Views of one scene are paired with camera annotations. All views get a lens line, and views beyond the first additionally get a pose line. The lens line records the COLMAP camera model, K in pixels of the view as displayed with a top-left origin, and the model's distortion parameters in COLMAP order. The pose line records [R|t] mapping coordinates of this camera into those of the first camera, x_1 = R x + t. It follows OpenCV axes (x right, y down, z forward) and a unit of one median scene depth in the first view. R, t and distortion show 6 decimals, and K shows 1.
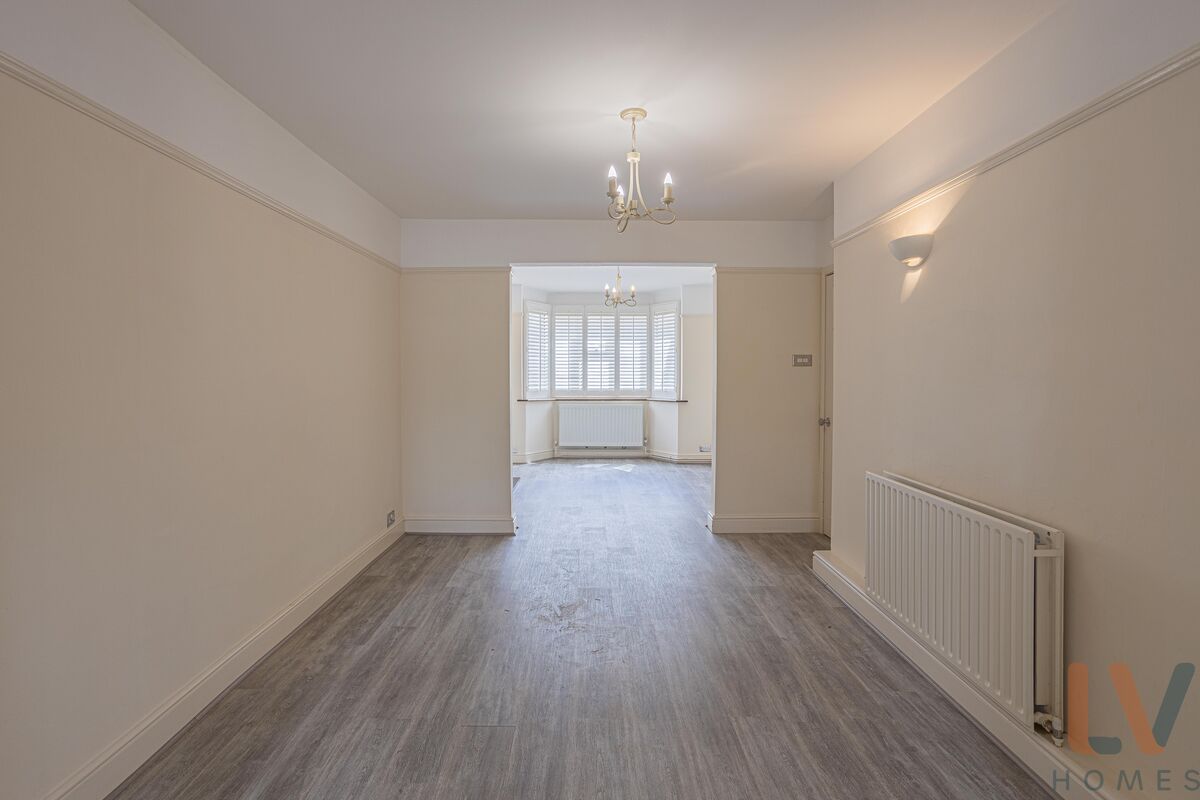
lens RADIAL K [[570.9, 0, 596.8], [0, 570.9, 379.4], [0, 0, 1]] dist [-0.049221, 0.027628]
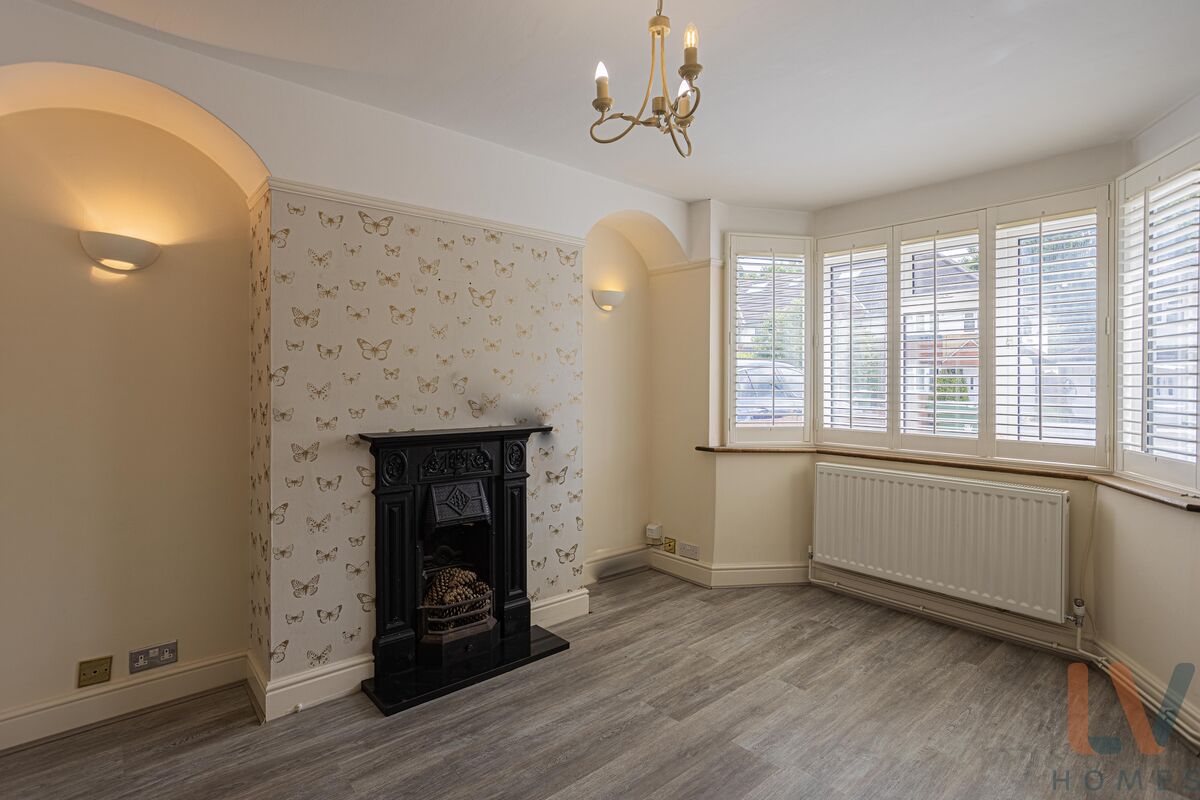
lens RADIAL K [[570.9, 0, 596.8], [0, 570.9, 379.4], [0, 0, 1]] dist [-0.049221, 0.027628]
pose [[0.645476, 0.005064, -0.763764, 0.149548], [-0.008671, 0.999962, -0.000697, -0.017219], [0.763732, 0.007072, 0.645495, 0.595554]]
